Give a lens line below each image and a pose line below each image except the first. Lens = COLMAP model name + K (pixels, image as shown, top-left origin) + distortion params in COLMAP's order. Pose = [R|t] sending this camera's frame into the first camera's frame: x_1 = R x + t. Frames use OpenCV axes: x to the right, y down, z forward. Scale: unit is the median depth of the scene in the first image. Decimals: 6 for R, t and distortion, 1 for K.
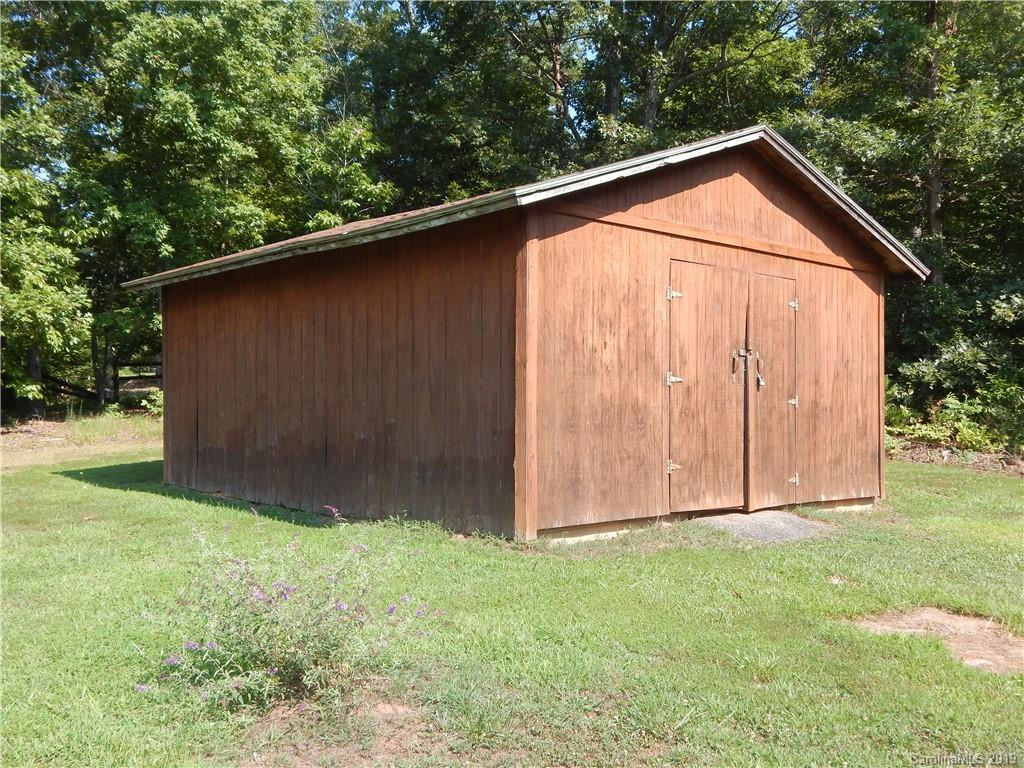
lens RADIAL K [[1018.0, 0, 512.4], [0, 1018.0, 383.0], [0, 0, 1]] dist [-0.020649, 0.000000]
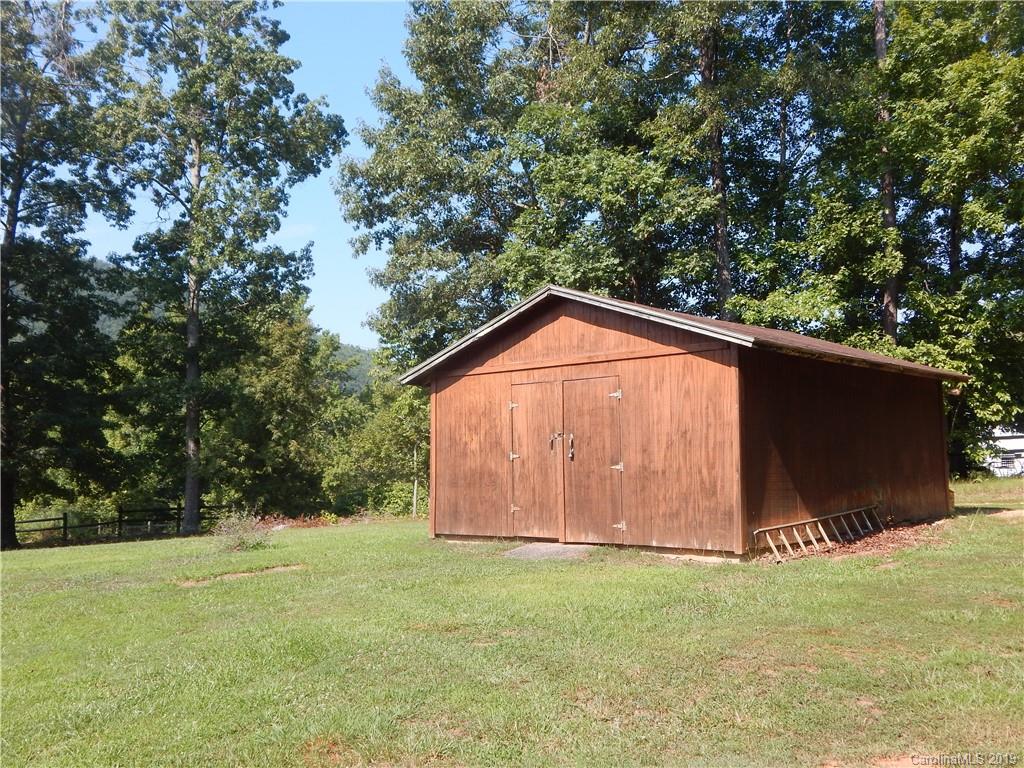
lens RADIAL K [[1018.0, 0, 512.2], [0, 1018.0, 385.5], [0, 0, 1]] dist [-0.020649, 0.000000]
pose [[0.078519, -0.095753, -0.992303, 1.780005], [0.030644, 0.995138, -0.093601, 0.036201], [0.996442, -0.023058, 0.081072, 0.836758]]
